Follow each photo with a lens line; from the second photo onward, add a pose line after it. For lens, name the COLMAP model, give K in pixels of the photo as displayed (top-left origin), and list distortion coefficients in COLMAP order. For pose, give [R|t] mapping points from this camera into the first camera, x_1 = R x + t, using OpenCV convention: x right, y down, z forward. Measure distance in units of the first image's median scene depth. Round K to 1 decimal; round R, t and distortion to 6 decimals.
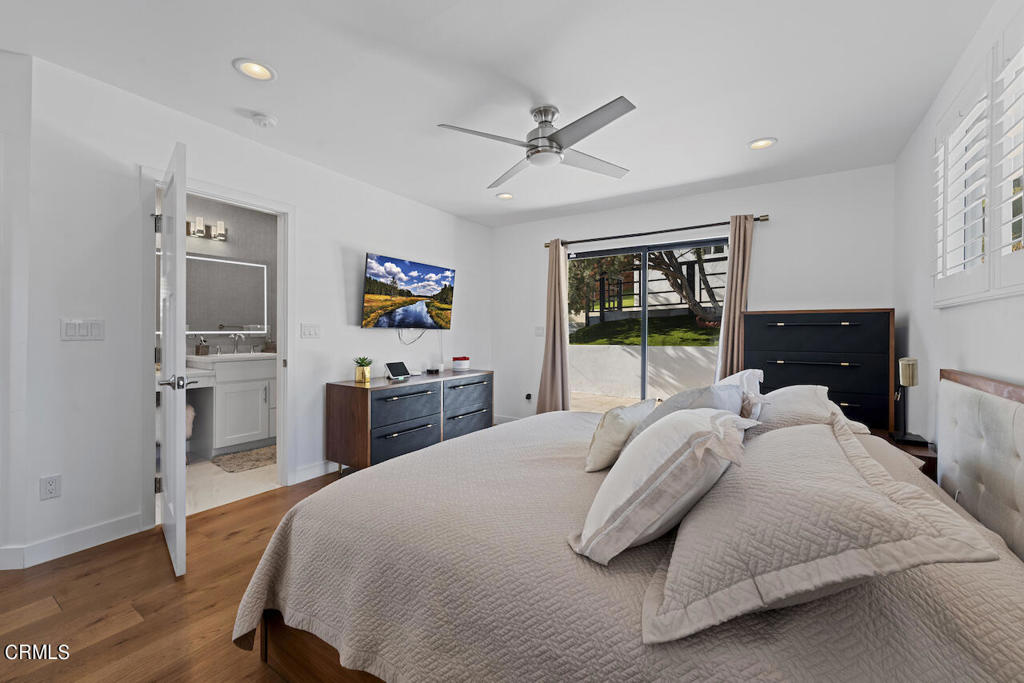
lens RADIAL K [[422.7, 0, 509.8], [0, 422.7, 337.8], [0, 0, 1]] dist [-0.003827, -0.000155]
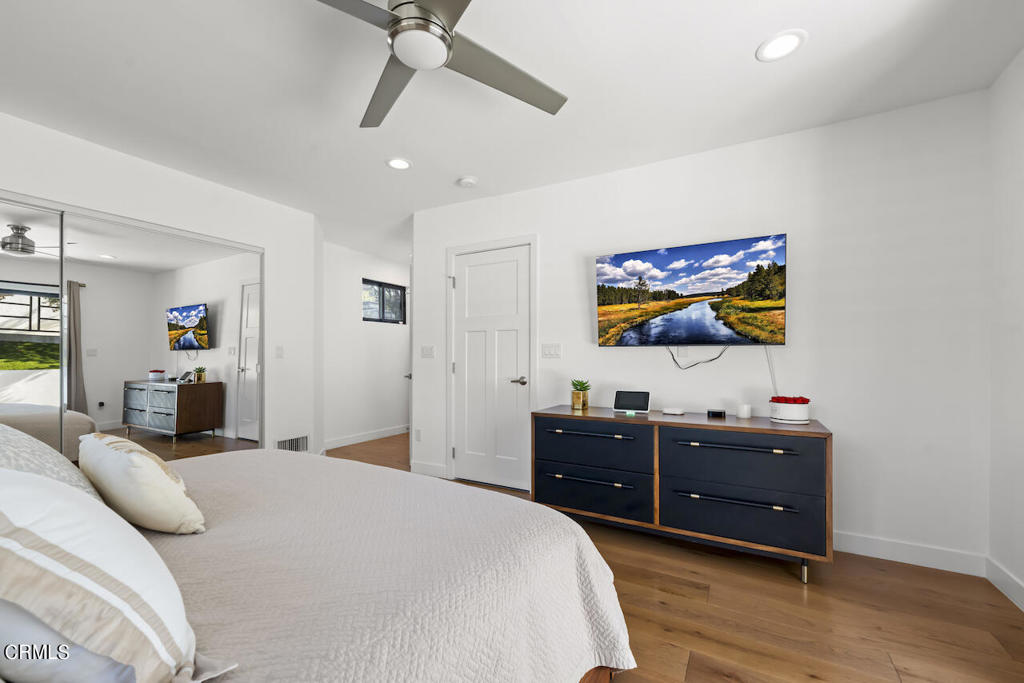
lens RADIAL K [[422.7, 0, 496.9], [0, 422.7, 356.1], [0, 0, 1]] dist [-0.003827, -0.000155]
pose [[0.025354, -0.001617, -0.999677, 0.449939], [-0.007505, 0.999970, -0.001808, -0.001212], [0.999650, 0.007548, 0.025342, 0.704600]]
